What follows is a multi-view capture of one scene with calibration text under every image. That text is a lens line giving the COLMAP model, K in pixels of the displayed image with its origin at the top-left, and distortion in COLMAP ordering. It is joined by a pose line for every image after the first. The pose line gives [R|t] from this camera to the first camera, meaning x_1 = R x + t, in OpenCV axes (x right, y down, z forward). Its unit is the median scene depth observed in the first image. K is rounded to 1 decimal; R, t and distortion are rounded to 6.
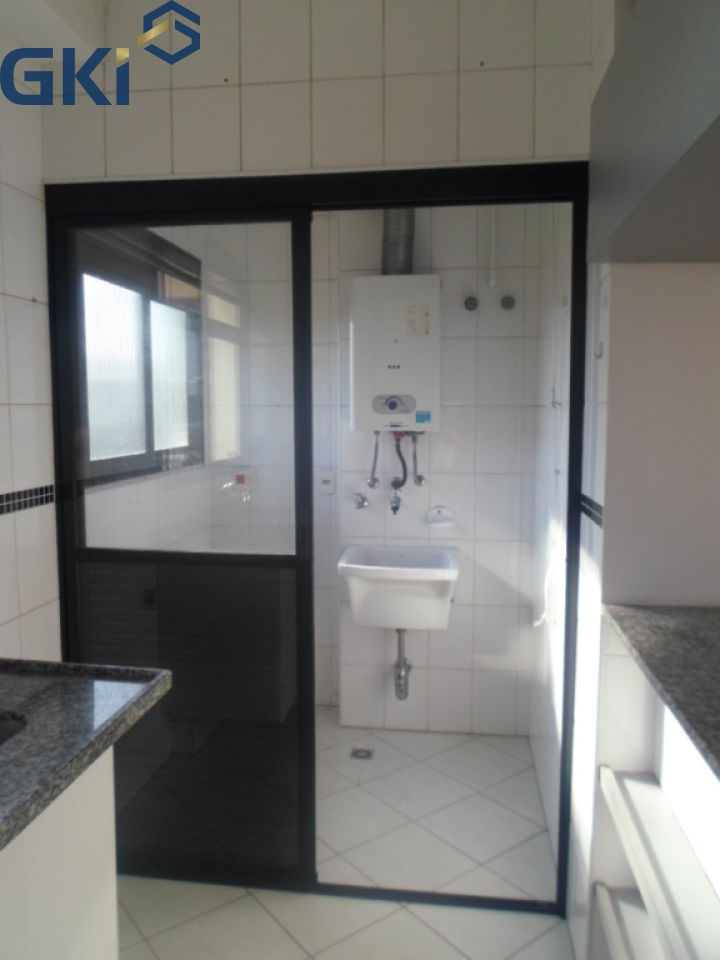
lens RADIAL K [[740.9, 0, 359.0], [0, 740.9, 473.6], [0, 0, 1]] dist [0.002288, -0.045525]
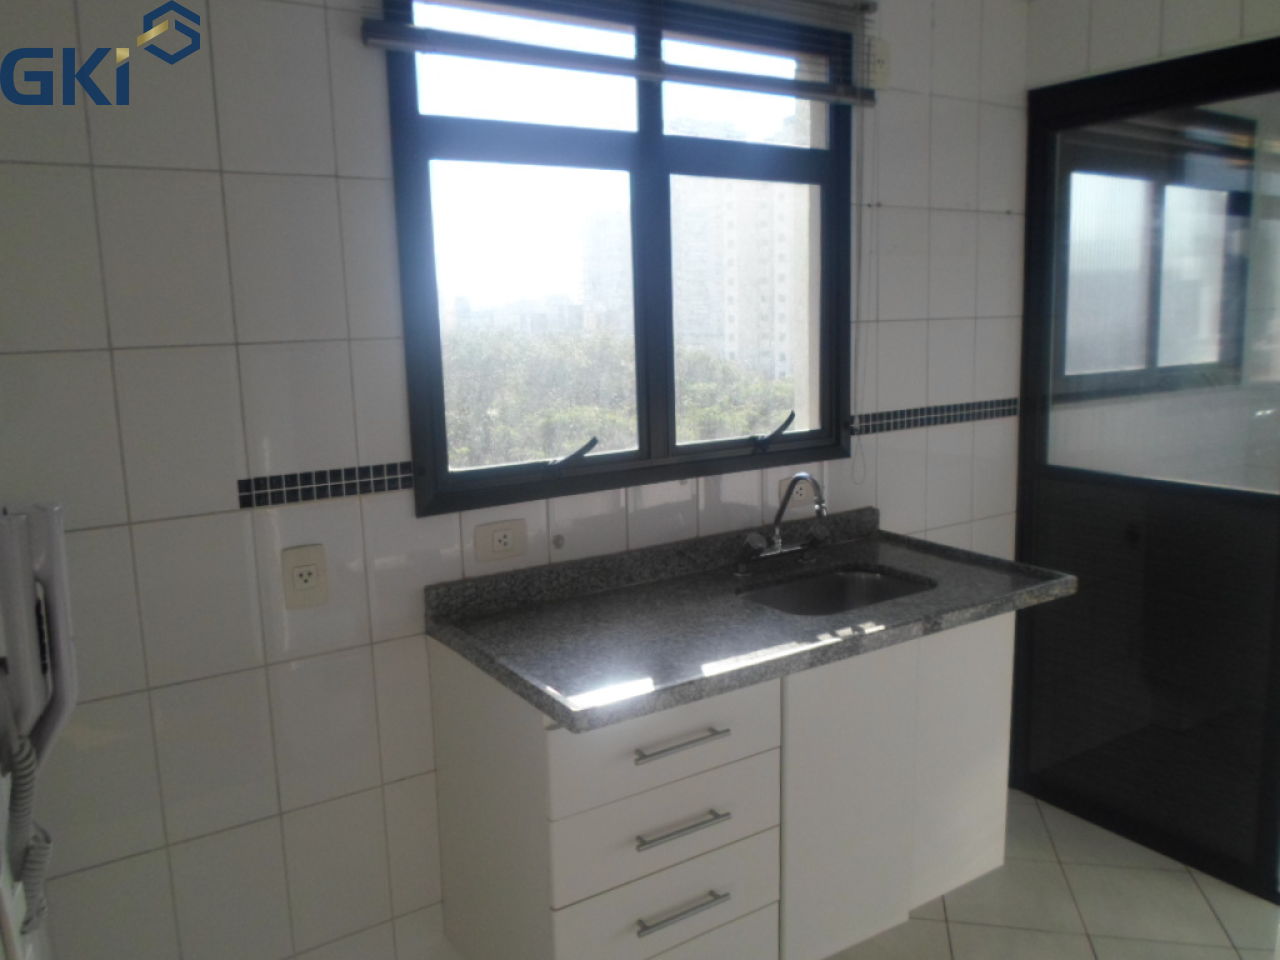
lens RADIAL K [[987.8, 0, 633.7], [0, 987.8, 461.9], [0, 0, 1]] dist [0.002288, -0.045525]
pose [[0.654391, 0.092250, -0.750508, 0.228281], [-0.042045, 0.995434, 0.085695, 0.008071], [0.754987, -0.024523, 0.655281, -0.234124]]
